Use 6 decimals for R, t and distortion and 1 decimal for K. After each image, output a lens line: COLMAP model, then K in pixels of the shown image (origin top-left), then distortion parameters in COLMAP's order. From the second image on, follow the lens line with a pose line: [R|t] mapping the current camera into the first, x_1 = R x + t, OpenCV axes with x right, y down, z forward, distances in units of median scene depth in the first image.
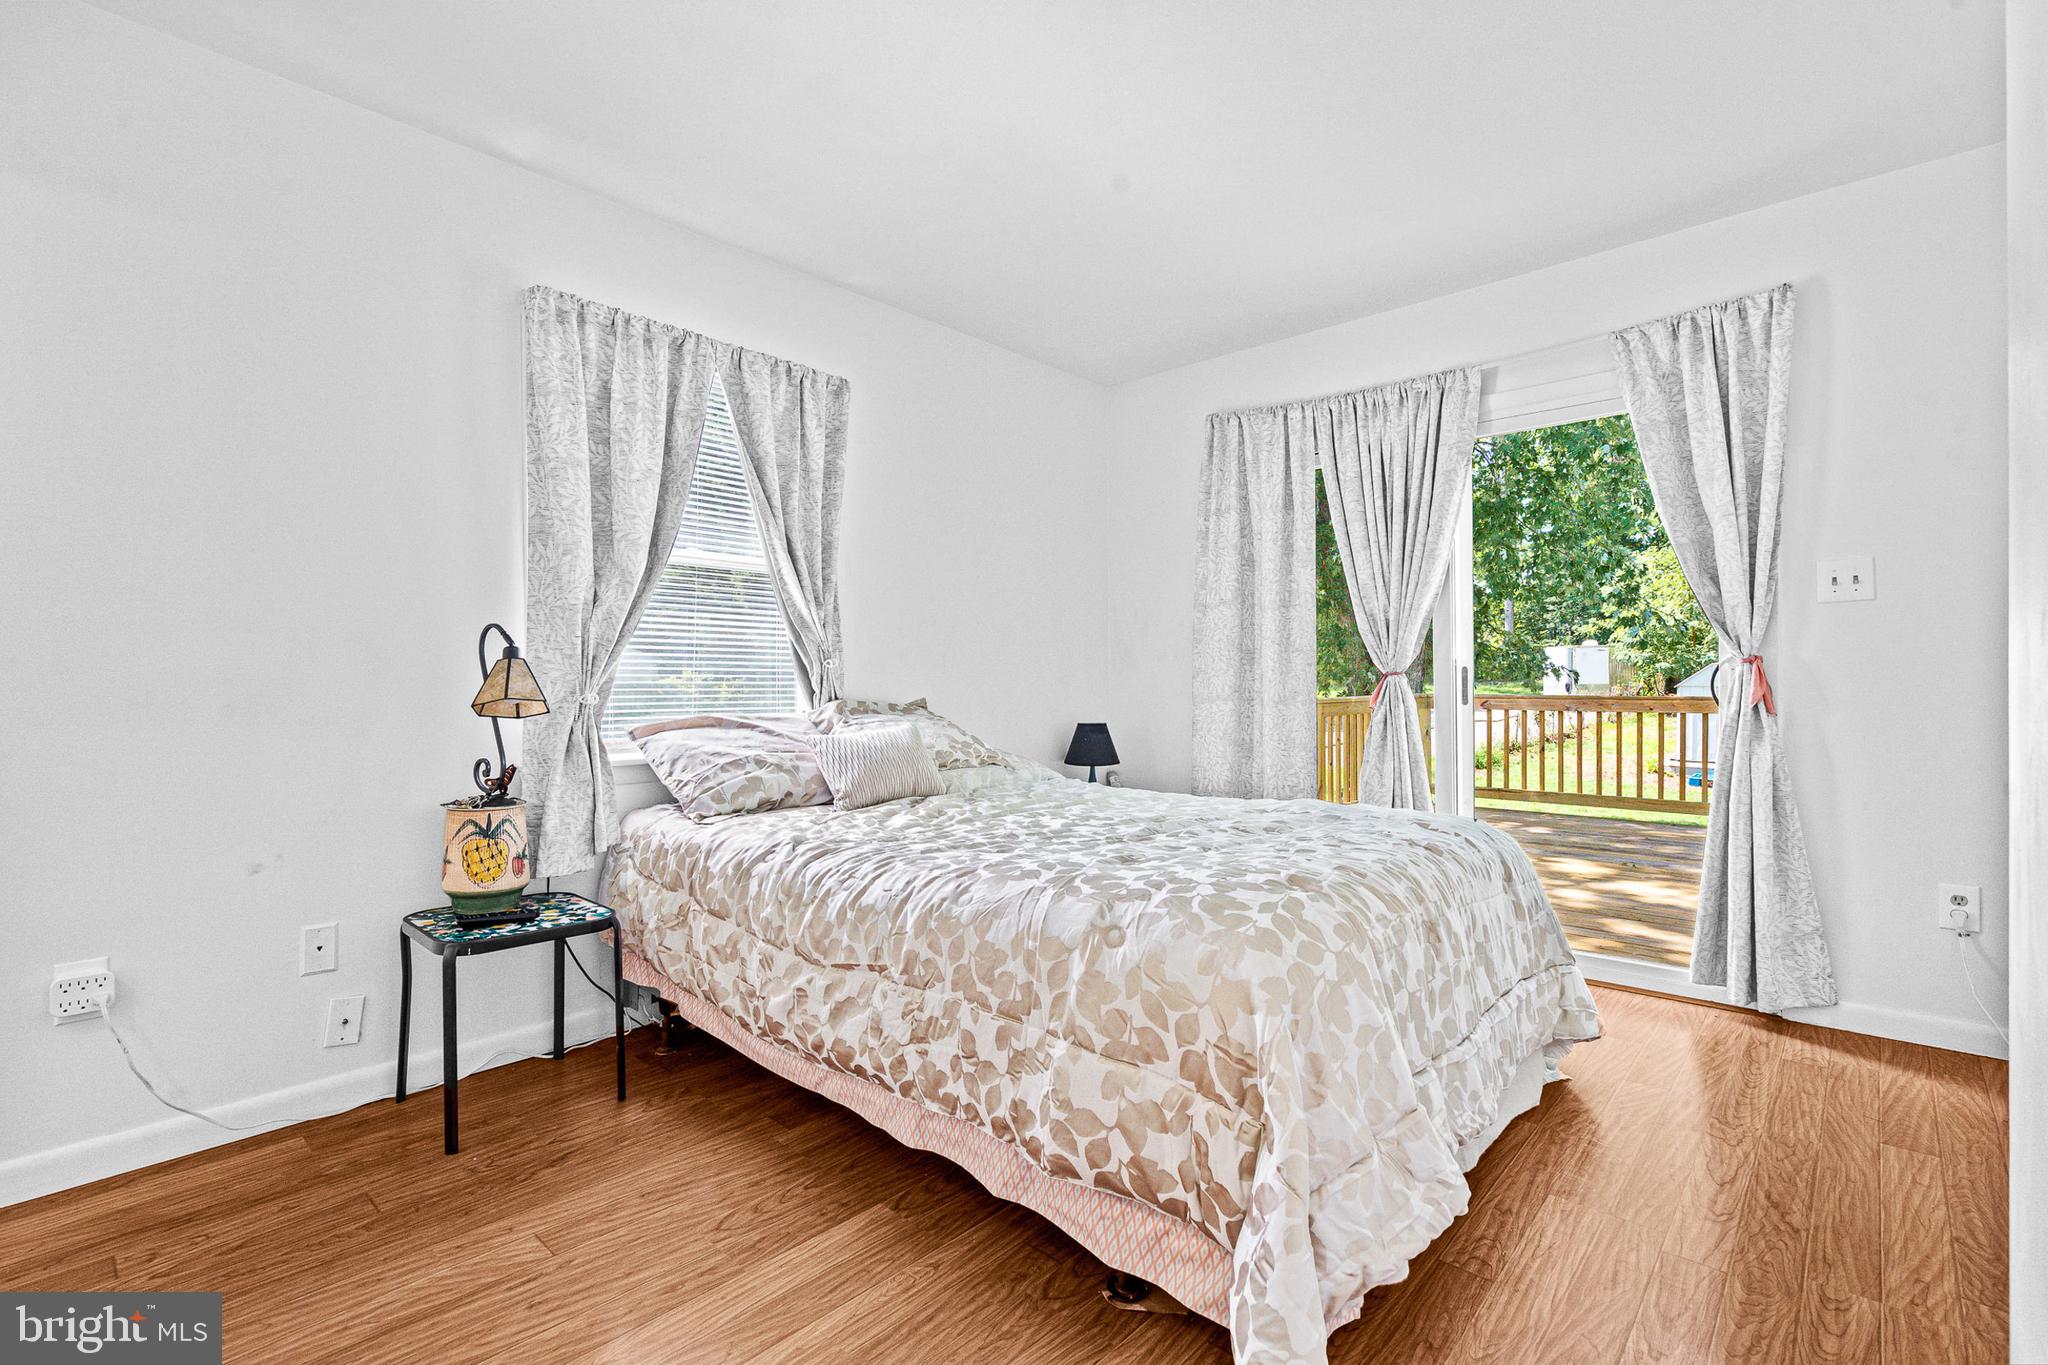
lens RADIAL K [[936.5, 0, 1018.8], [0, 936.5, 685.9], [0, 0, 1]] dist [-0.001524, 0.000281]
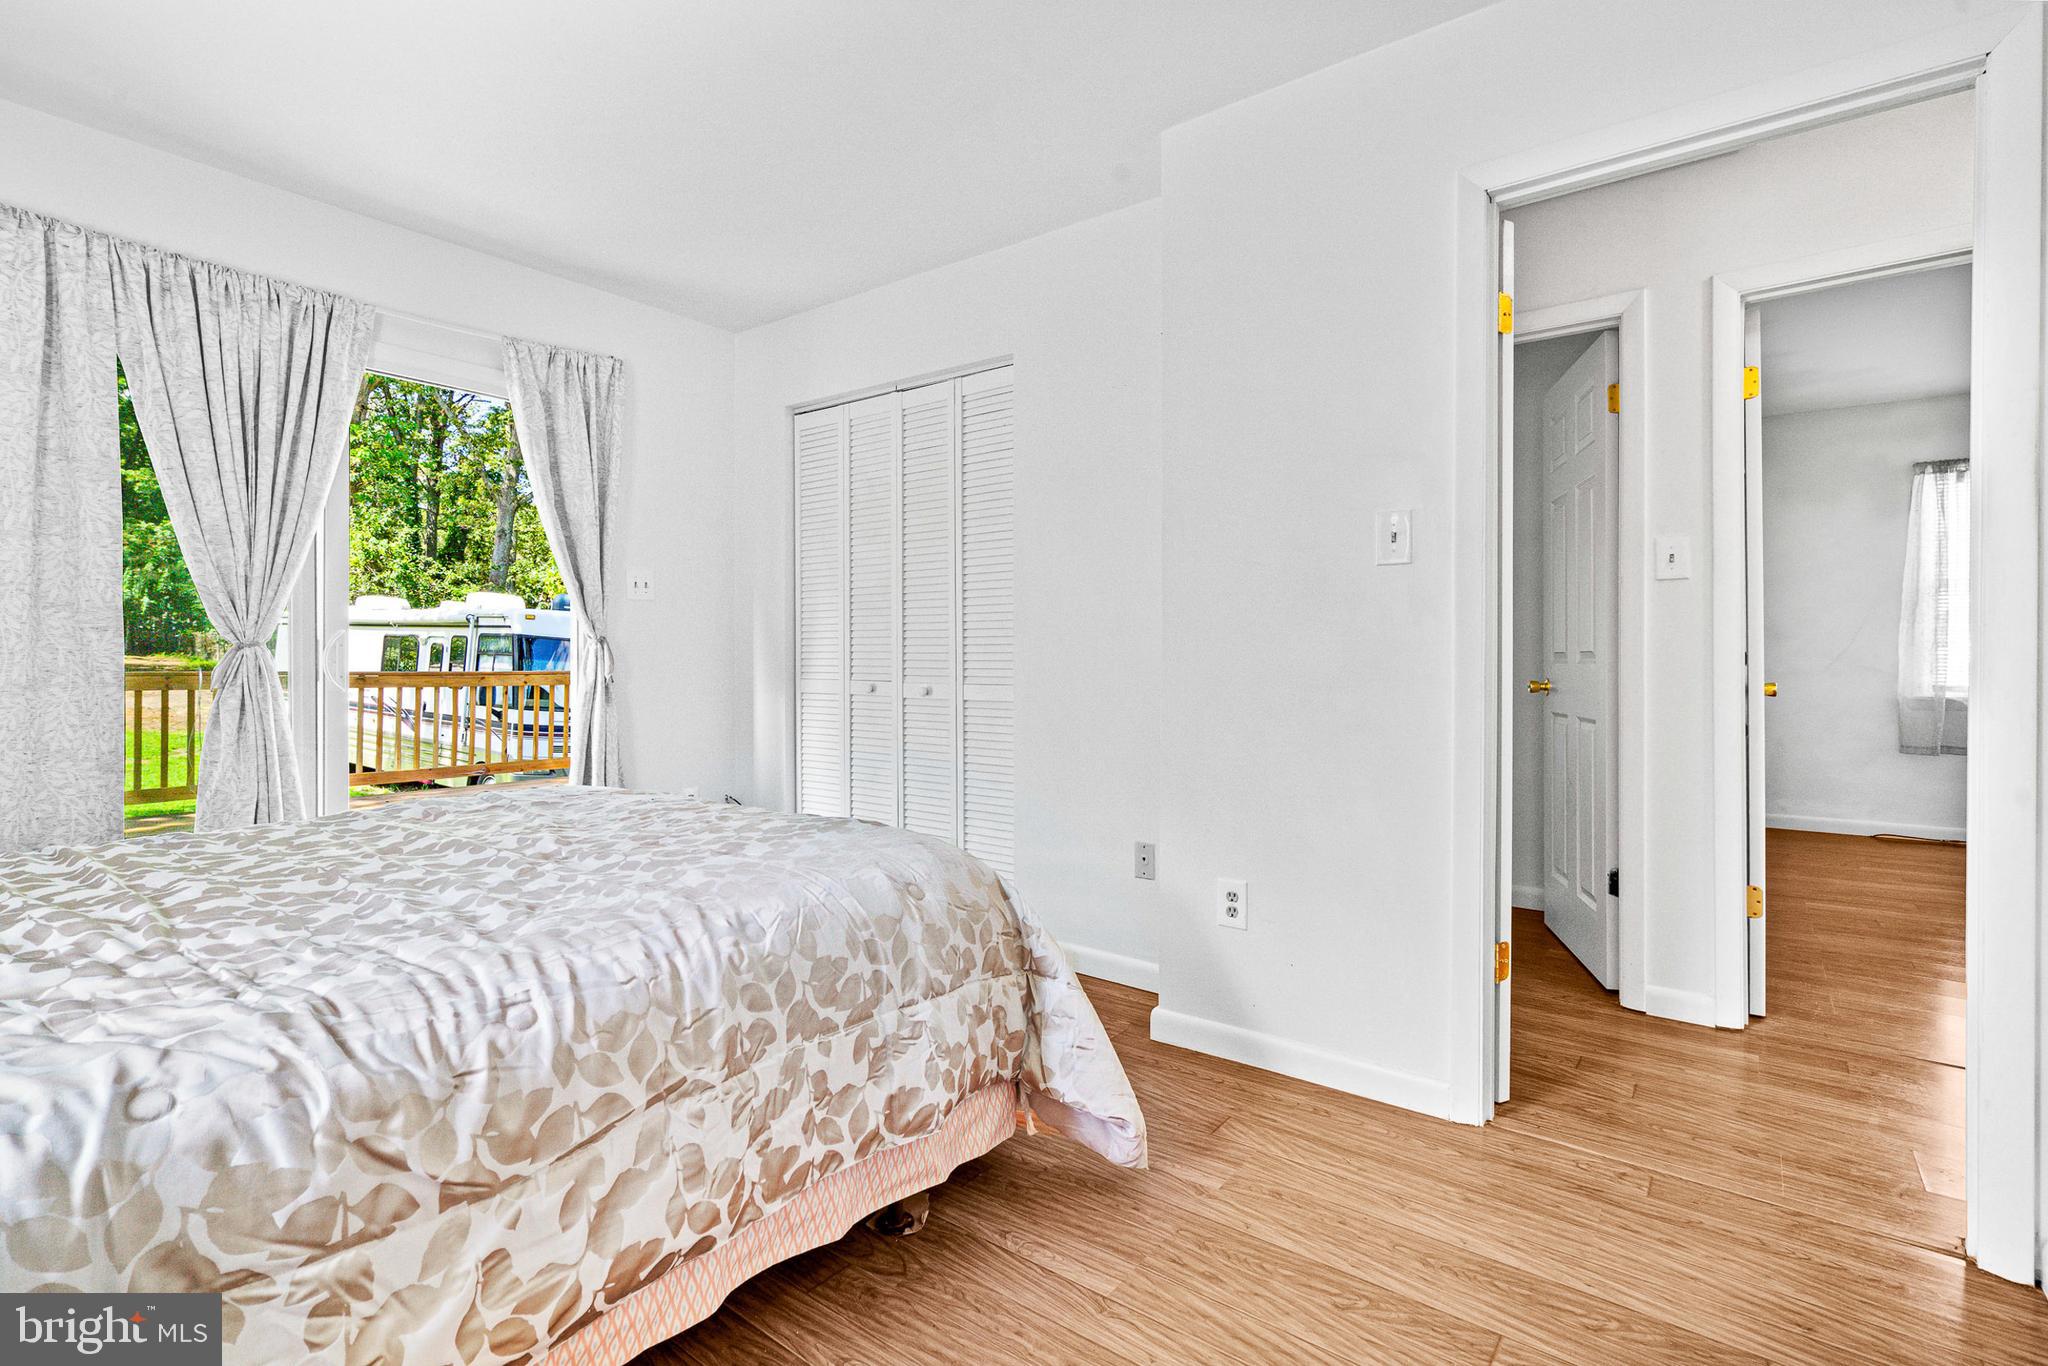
lens RADIAL K [[949.2, 0, 1001.9], [0, 949.2, 663.1], [0, 0, 1]] dist [-0.000471, 0.000326]
pose [[-0.084101, -0.002859, 0.996453, -0.608582], [0.000803, 0.999995, 0.002937, 0.000502], [-0.996457, 0.001047, -0.084098, 0.605567]]
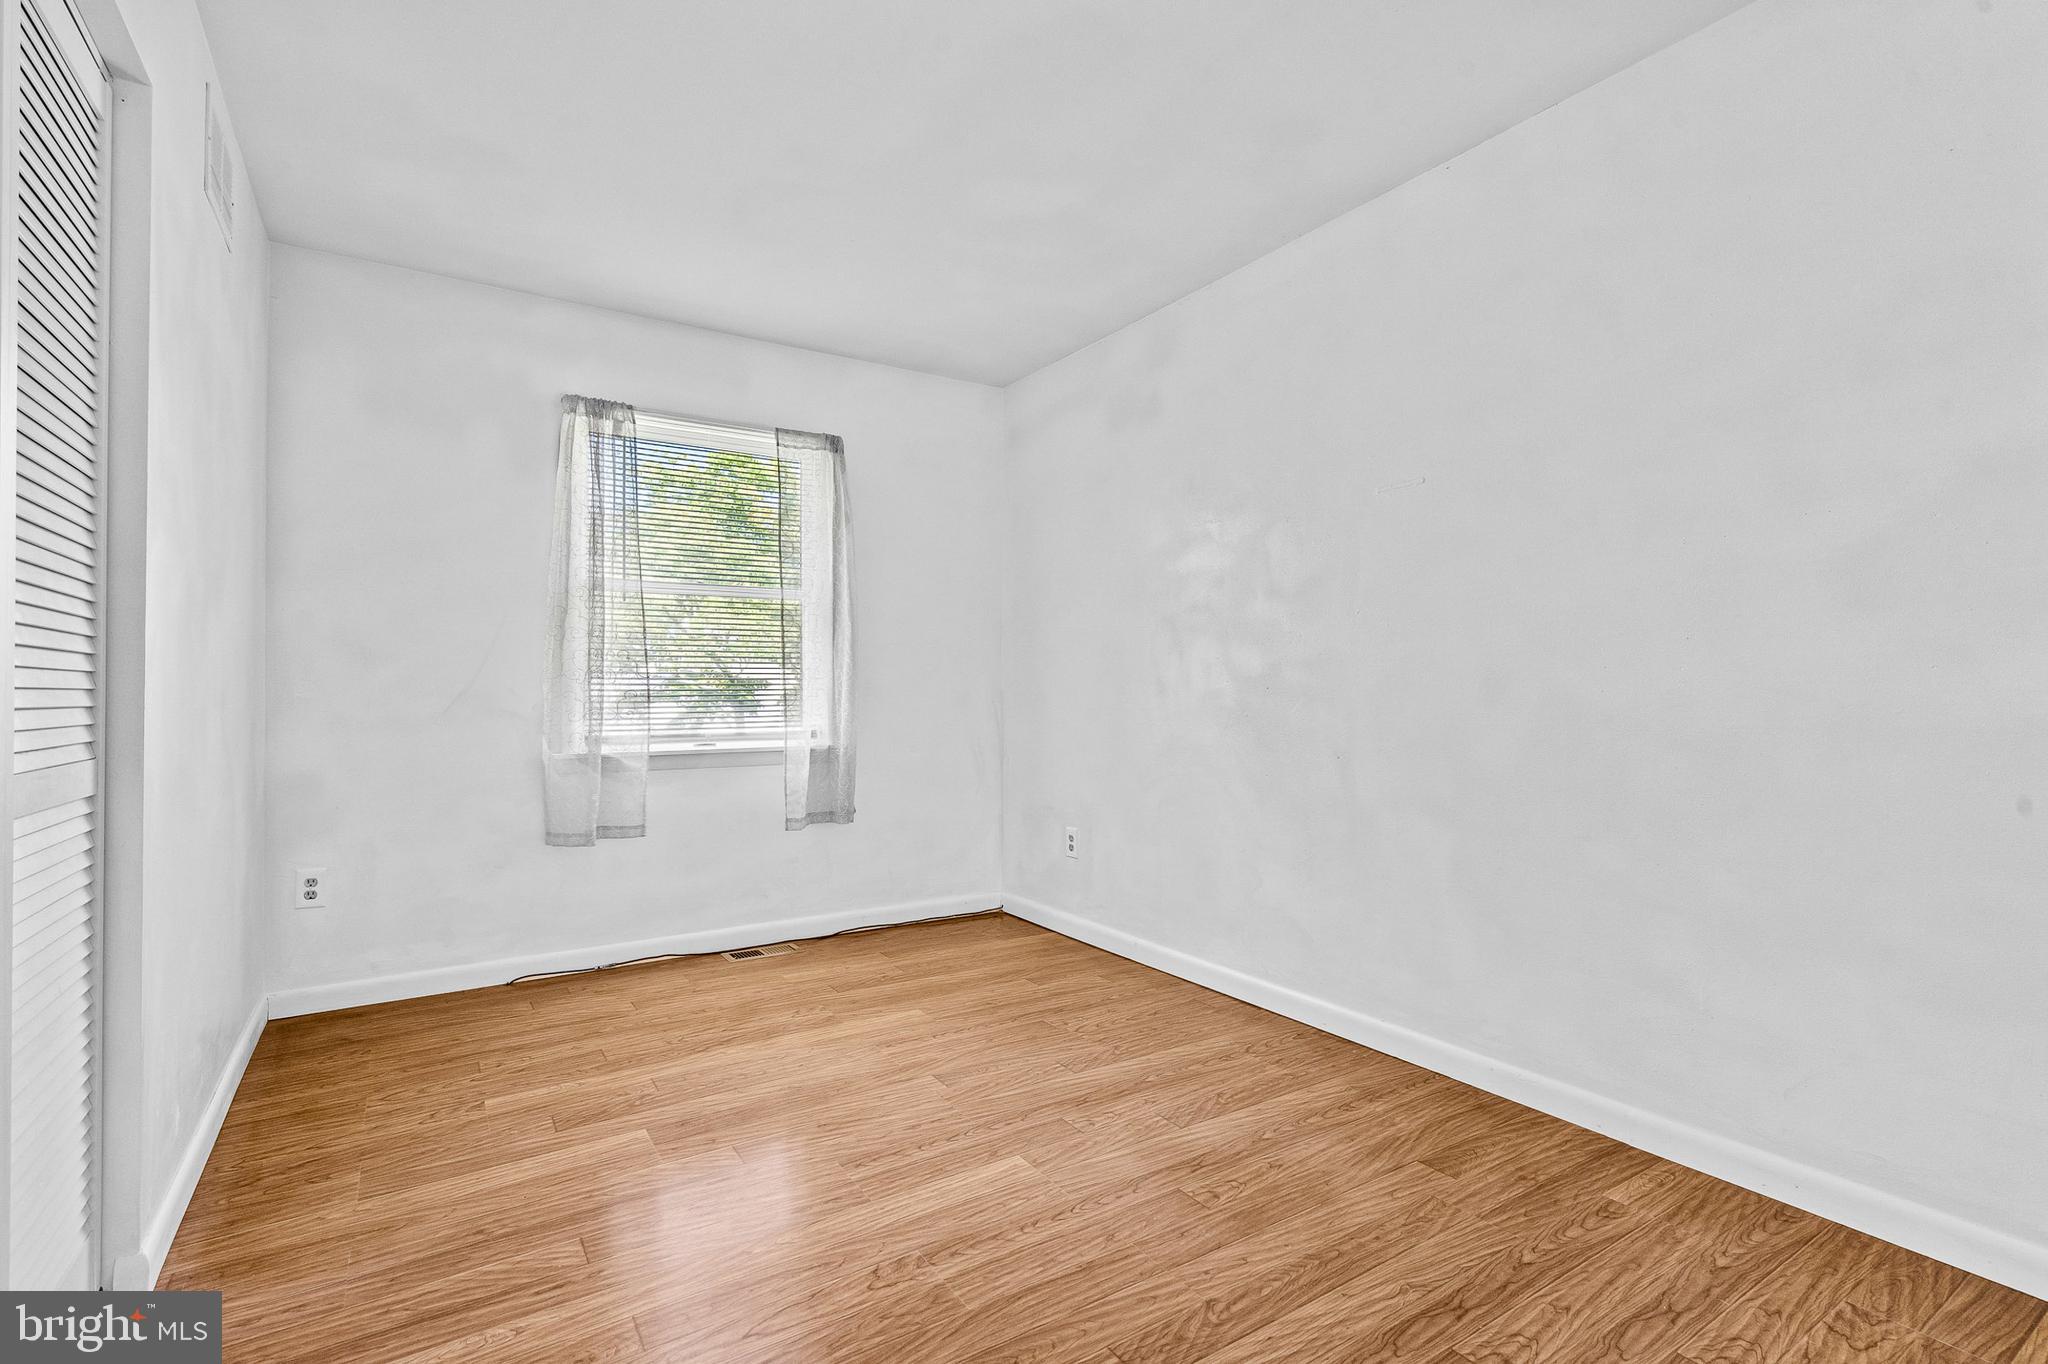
lens RADIAL K [[921.4, 0, 1022.2], [0, 921.4, 687.0], [0, 0, 1]] dist [0.000480, -0.000940]
pose [[-0.968366, 0.004468, 0.249494, 0.304189], [0.002380, 0.999960, -0.008672, -0.000644], [-0.249522, -0.007804, -0.968338, -0.419153]]
